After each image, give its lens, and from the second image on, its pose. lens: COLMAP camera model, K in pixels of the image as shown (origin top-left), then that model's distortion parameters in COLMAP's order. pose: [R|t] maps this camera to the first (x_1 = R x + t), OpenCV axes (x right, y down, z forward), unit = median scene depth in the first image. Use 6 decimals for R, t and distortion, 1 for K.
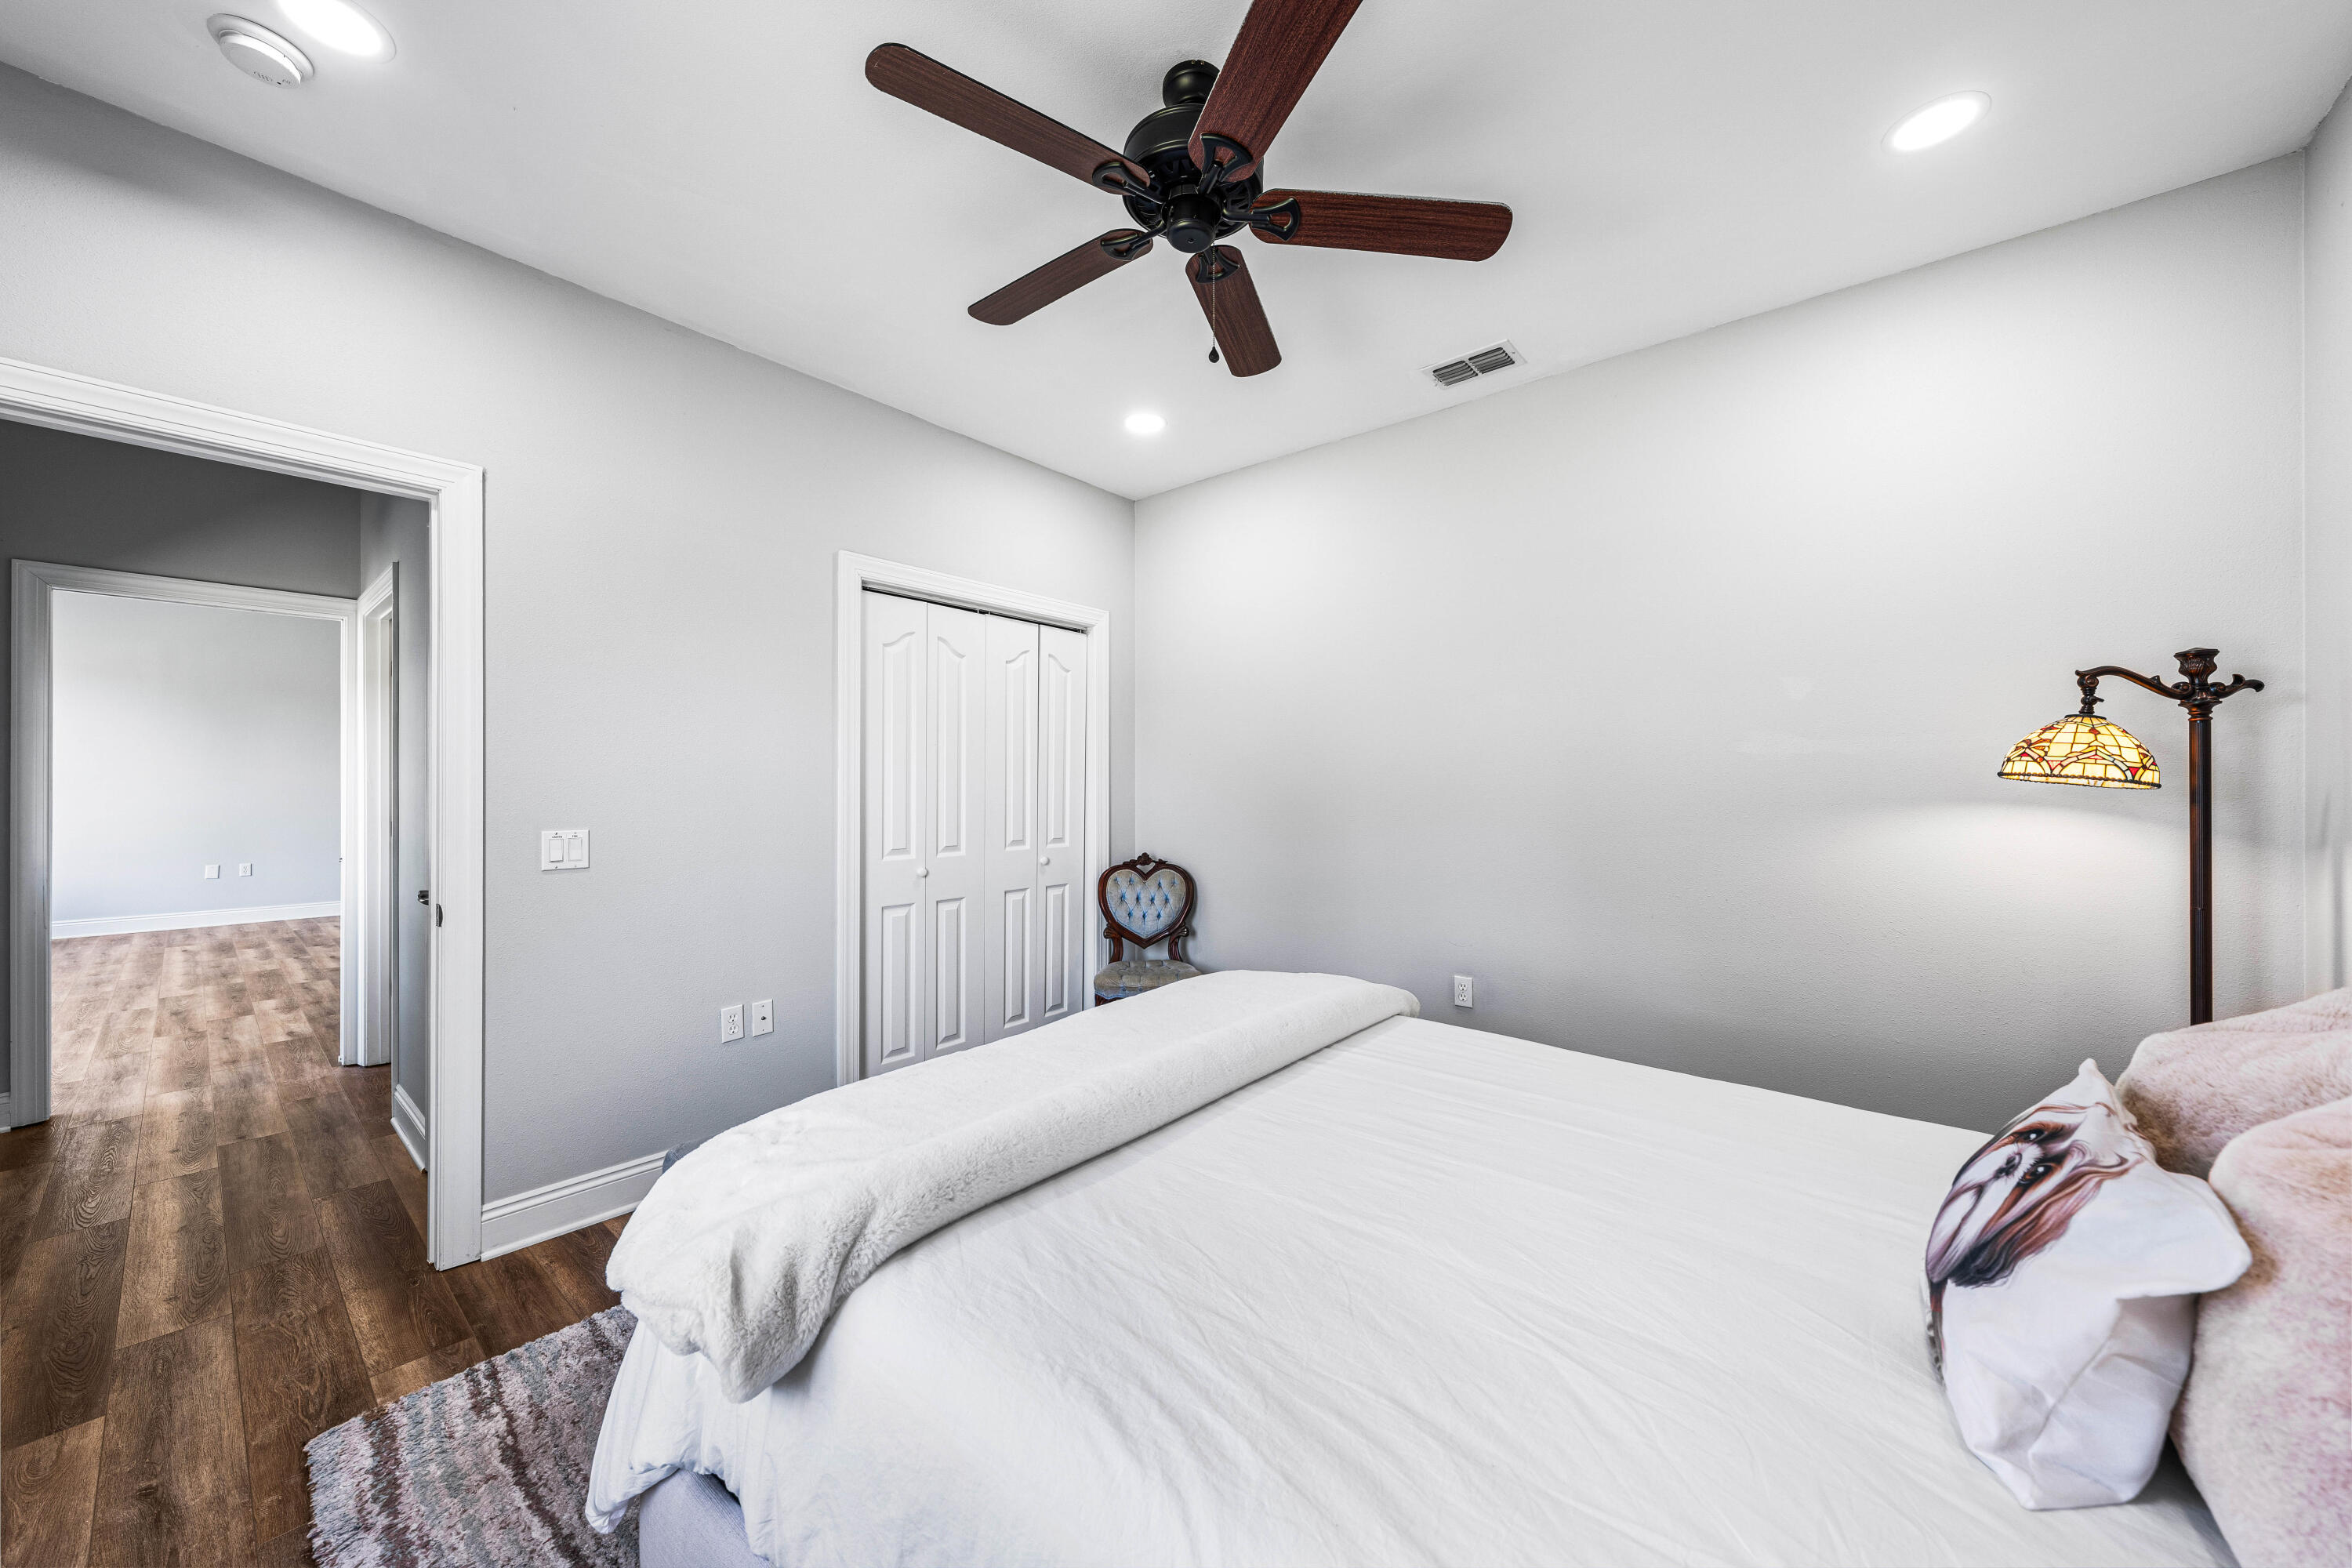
lens RADIAL K [[850.8, 0, 1172.6], [0, 850.8, 779.2], [0, 0, 1]] dist [-0.001047, -0.000012]
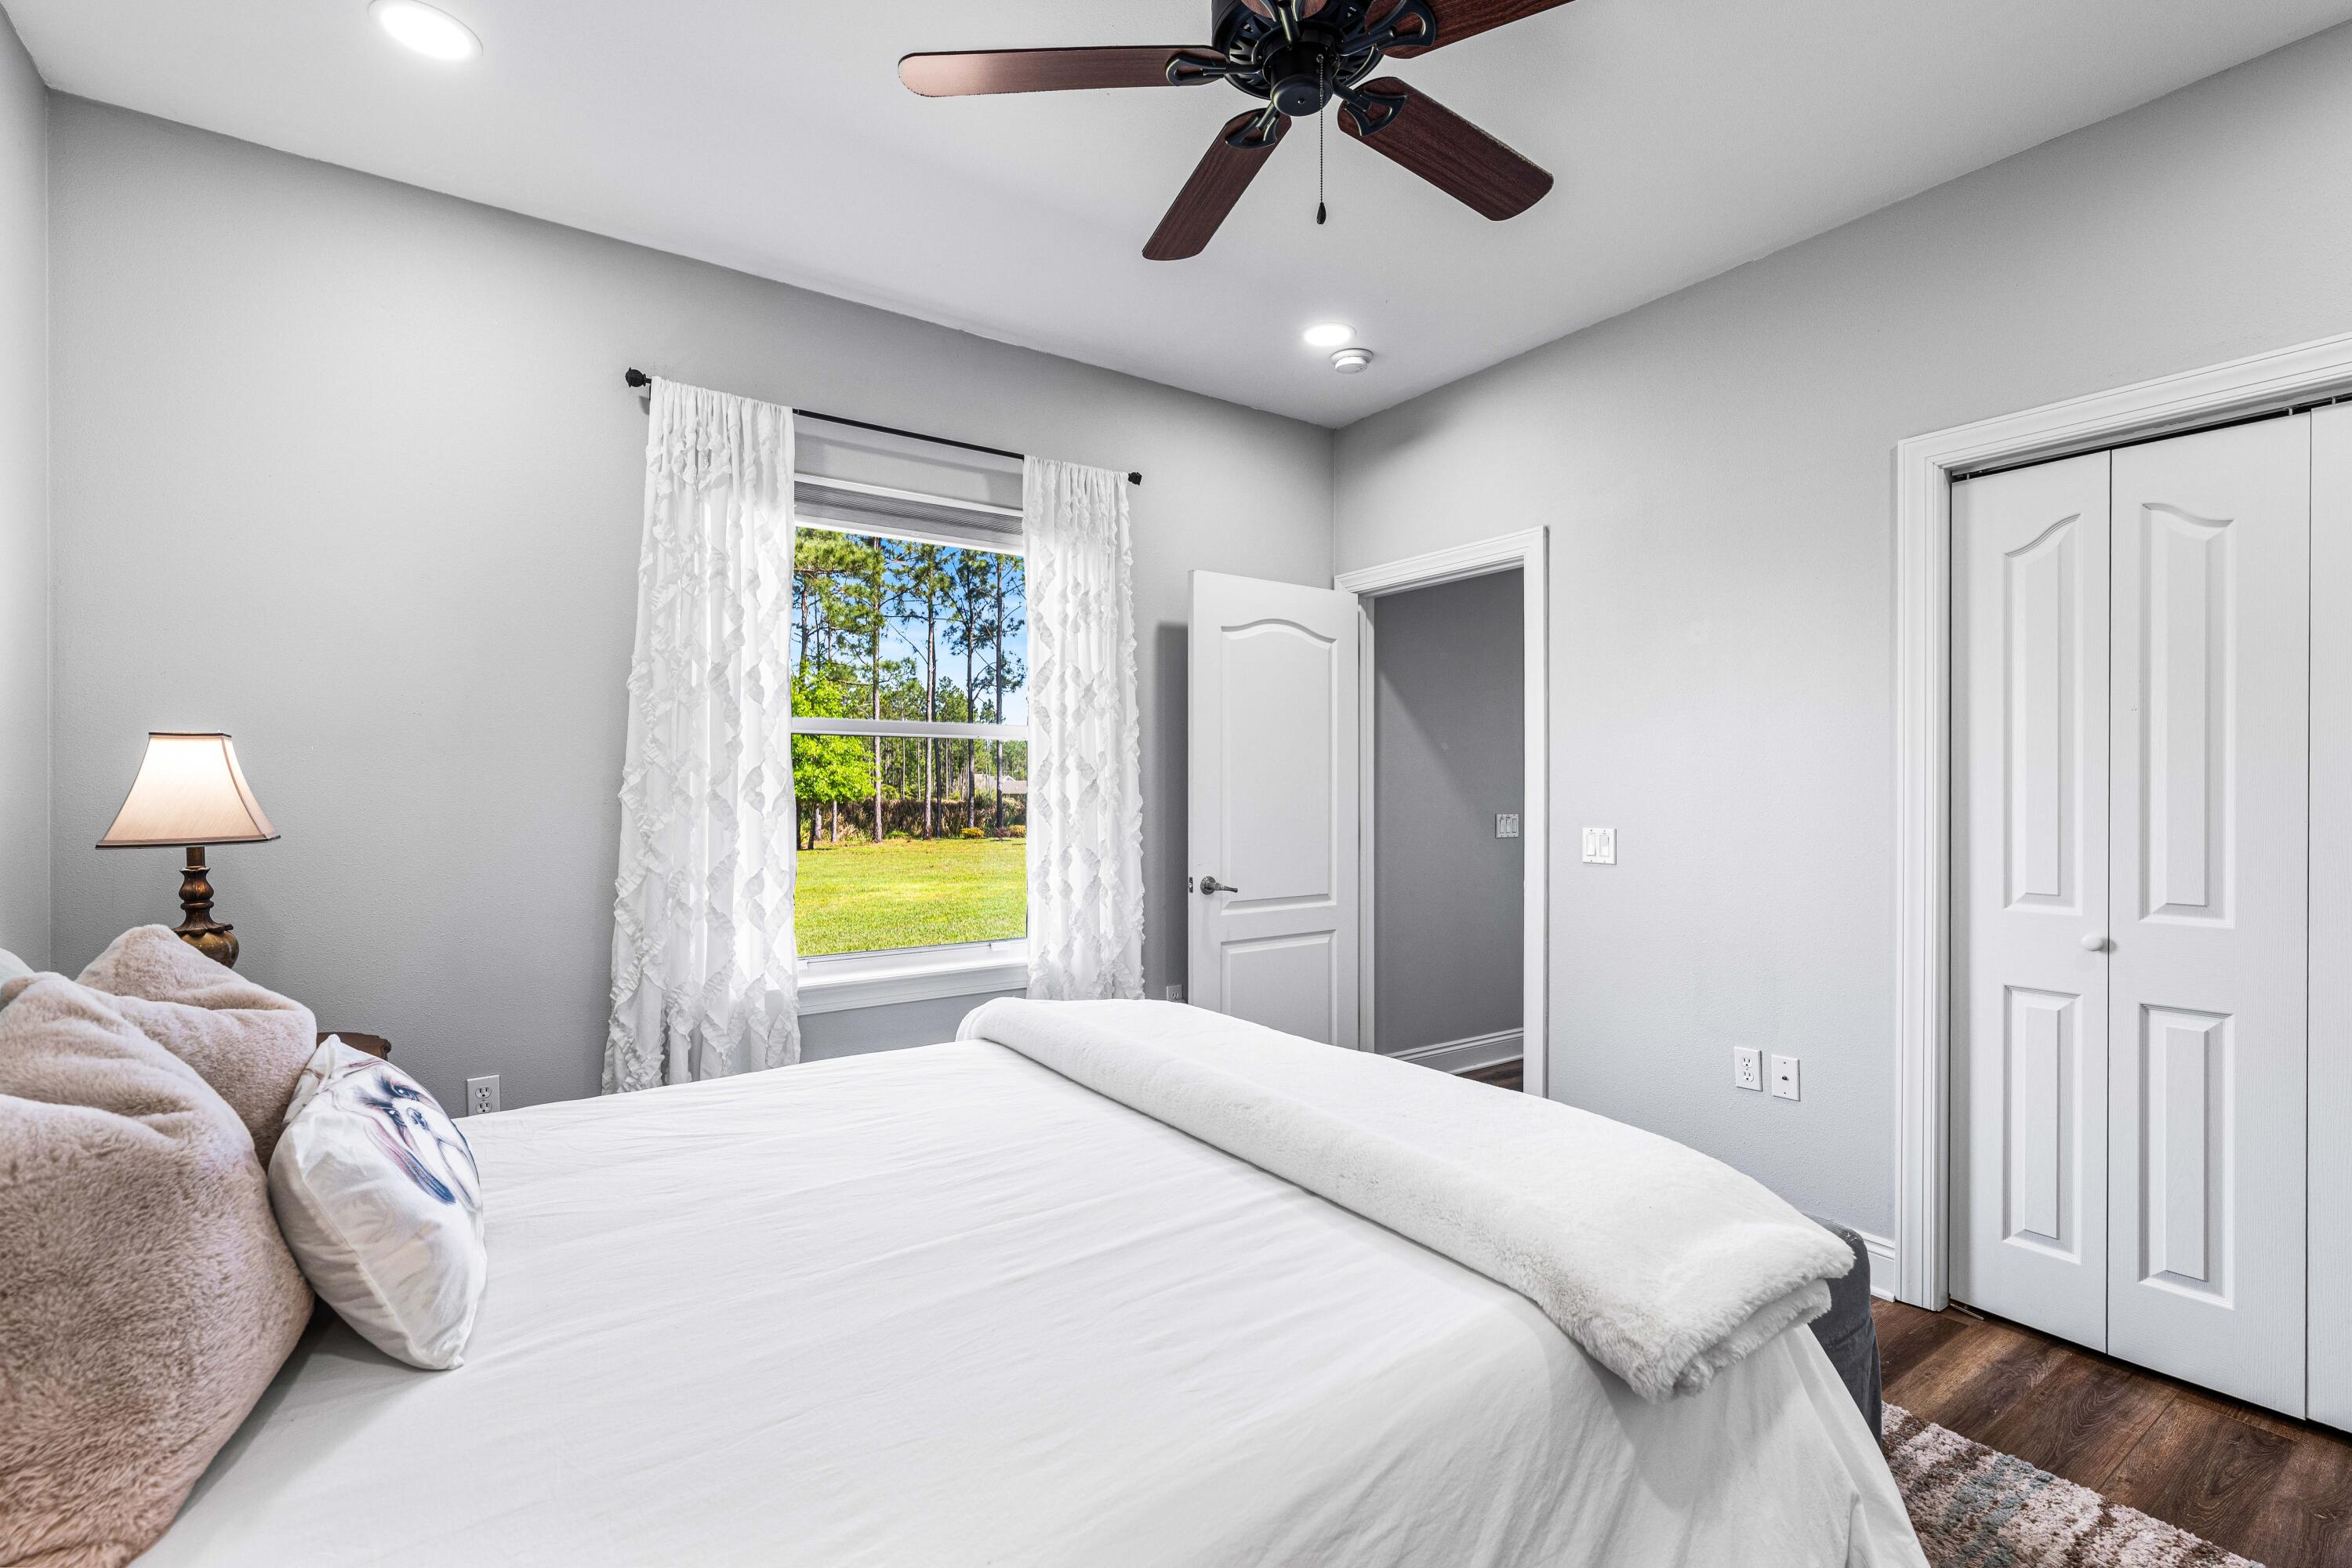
lens RADIAL K [[1080.7, 0, 1177.3], [0, 1080.7, 798.2], [0, 0, 1]] dist [0.001460, -0.000174]
pose [[-0.287473, 0.011703, -0.957717, 0.766433], [0.010035, 0.999907, 0.009207, 0.003669], [0.957736, -0.006964, -0.287564, 0.876576]]
